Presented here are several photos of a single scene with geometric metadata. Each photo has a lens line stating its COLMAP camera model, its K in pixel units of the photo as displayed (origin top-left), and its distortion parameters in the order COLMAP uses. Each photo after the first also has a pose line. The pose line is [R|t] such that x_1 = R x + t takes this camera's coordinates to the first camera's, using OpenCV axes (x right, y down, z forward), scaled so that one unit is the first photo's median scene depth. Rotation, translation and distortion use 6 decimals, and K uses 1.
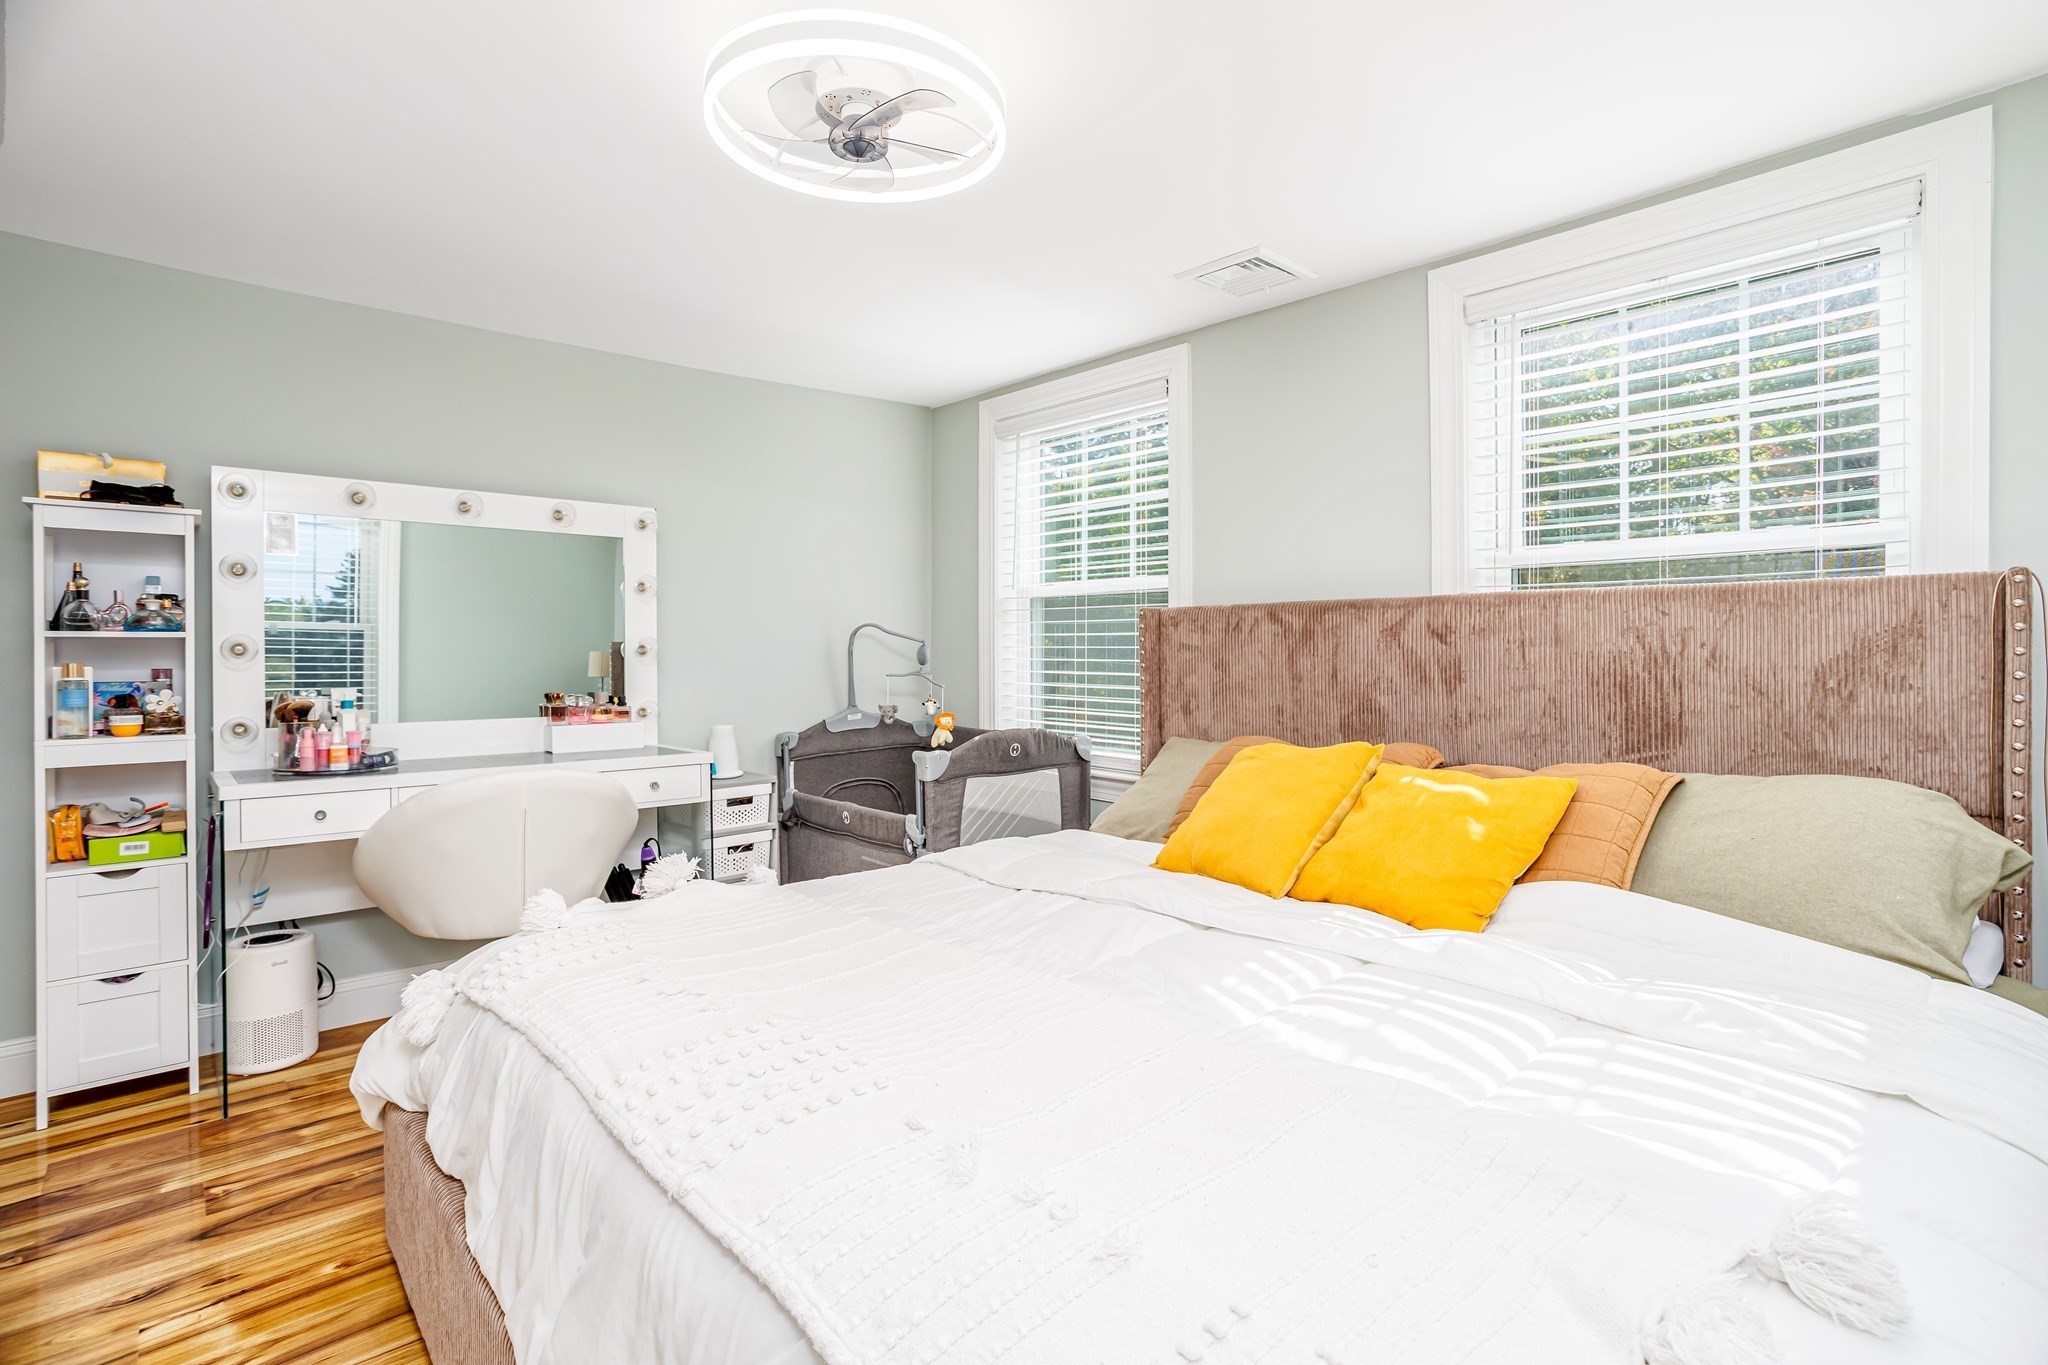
lens RADIAL K [[994.6, 0, 1035.6], [0, 994.6, 669.2], [0, 0, 1]] dist [-0.057378, 0.039679]
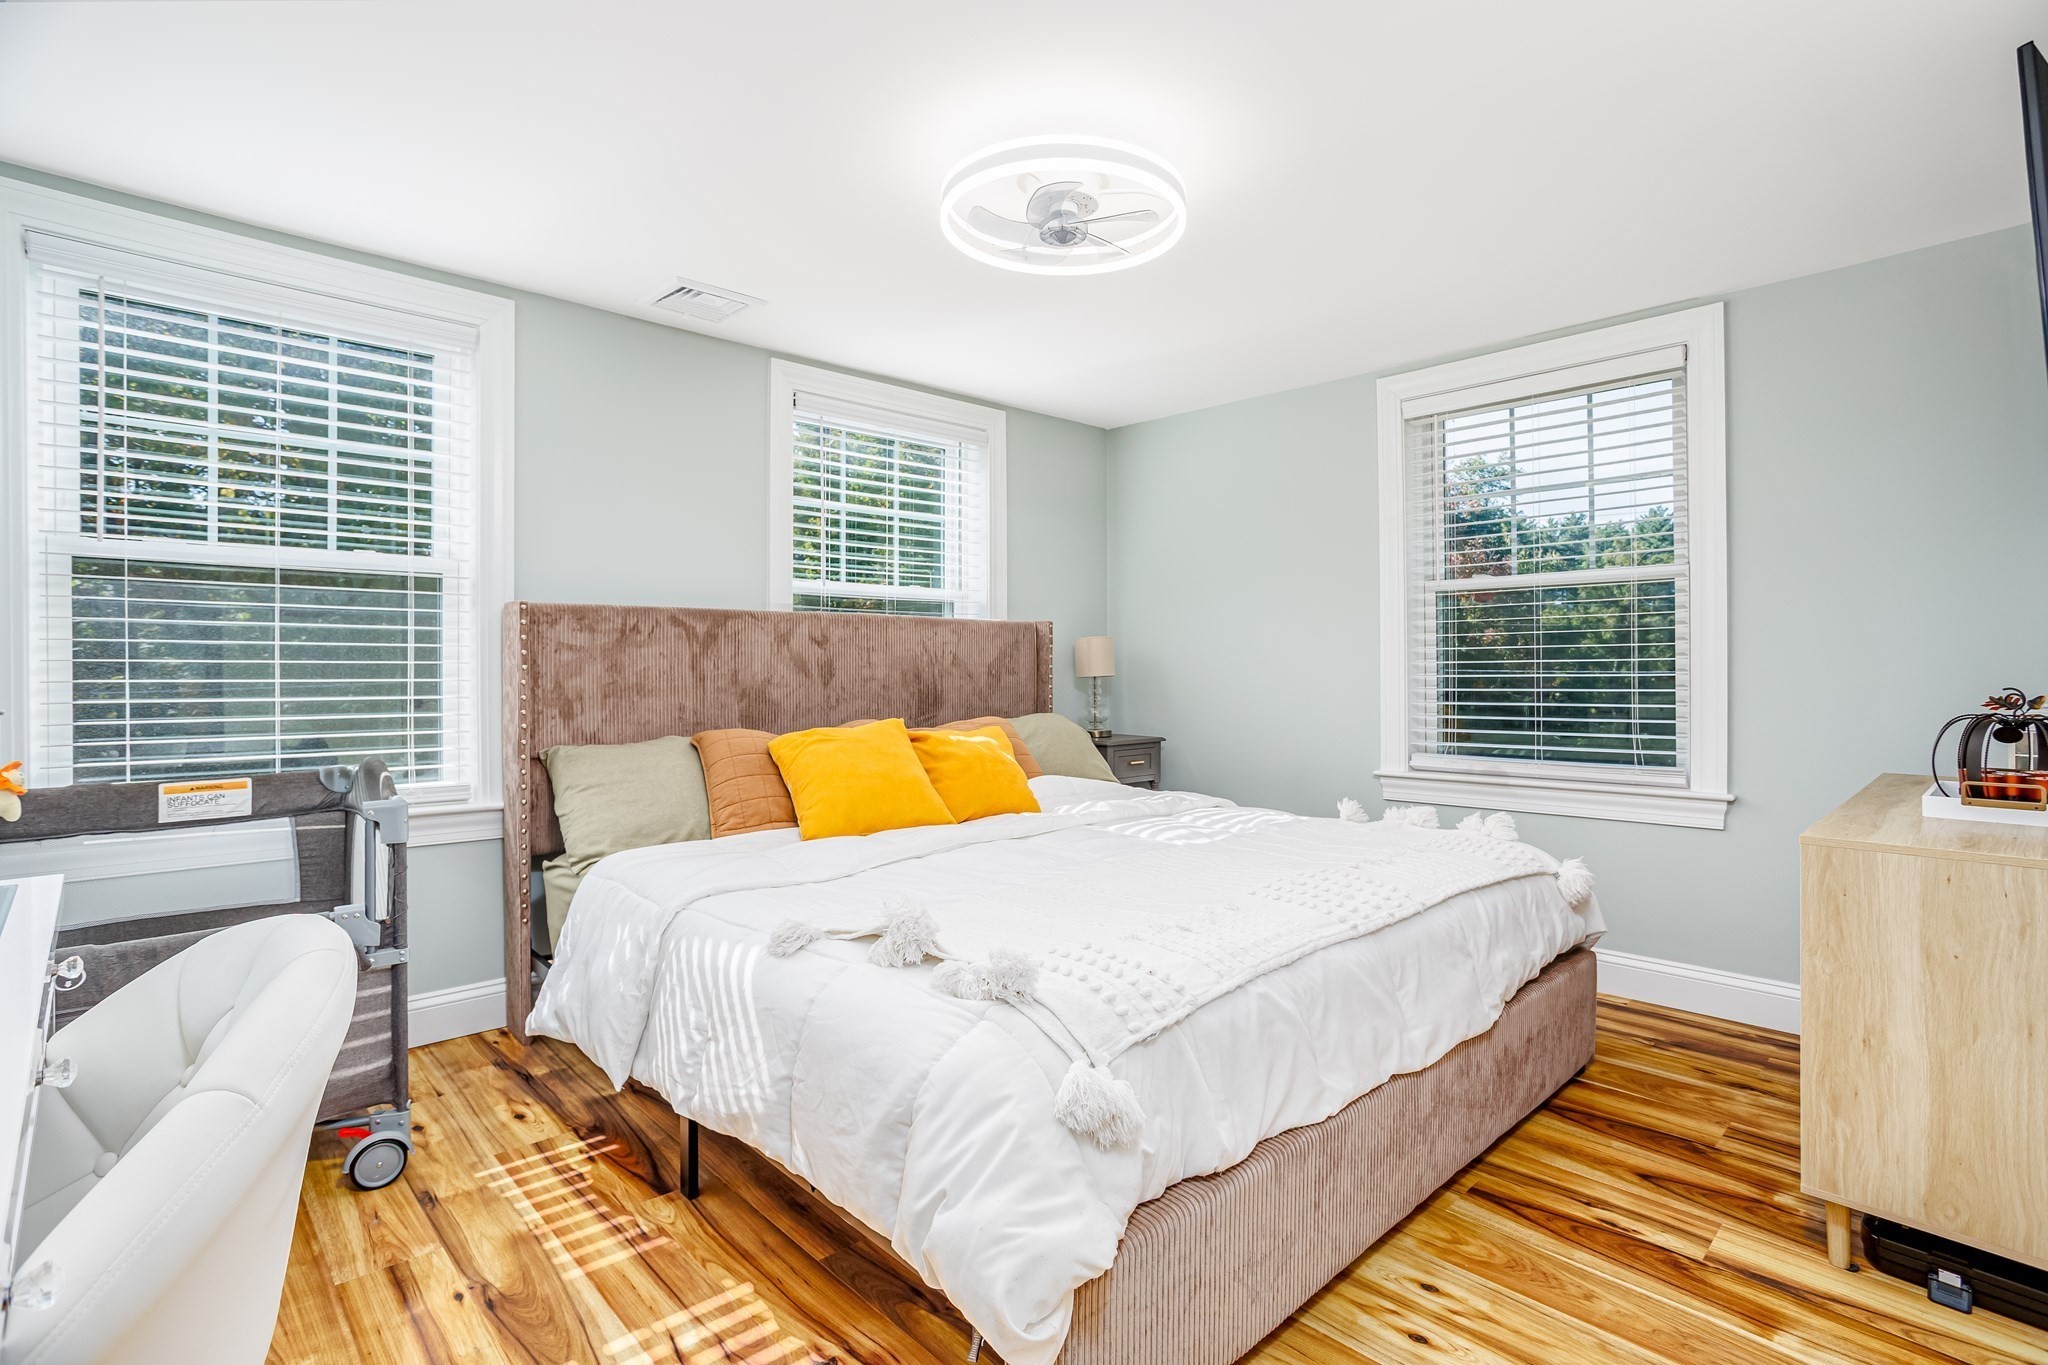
lens RADIAL K [[994.6, 0, 1035.6], [0, 994.6, 669.2], [0, 0, 1]] dist [-0.057378, 0.039679]
pose [[-0.016773, 0.005216, 0.999846, -0.852259], [0.022992, 0.999724, -0.004830, 0.014058], [-0.999595, 0.022907, -0.016888, 0.660480]]
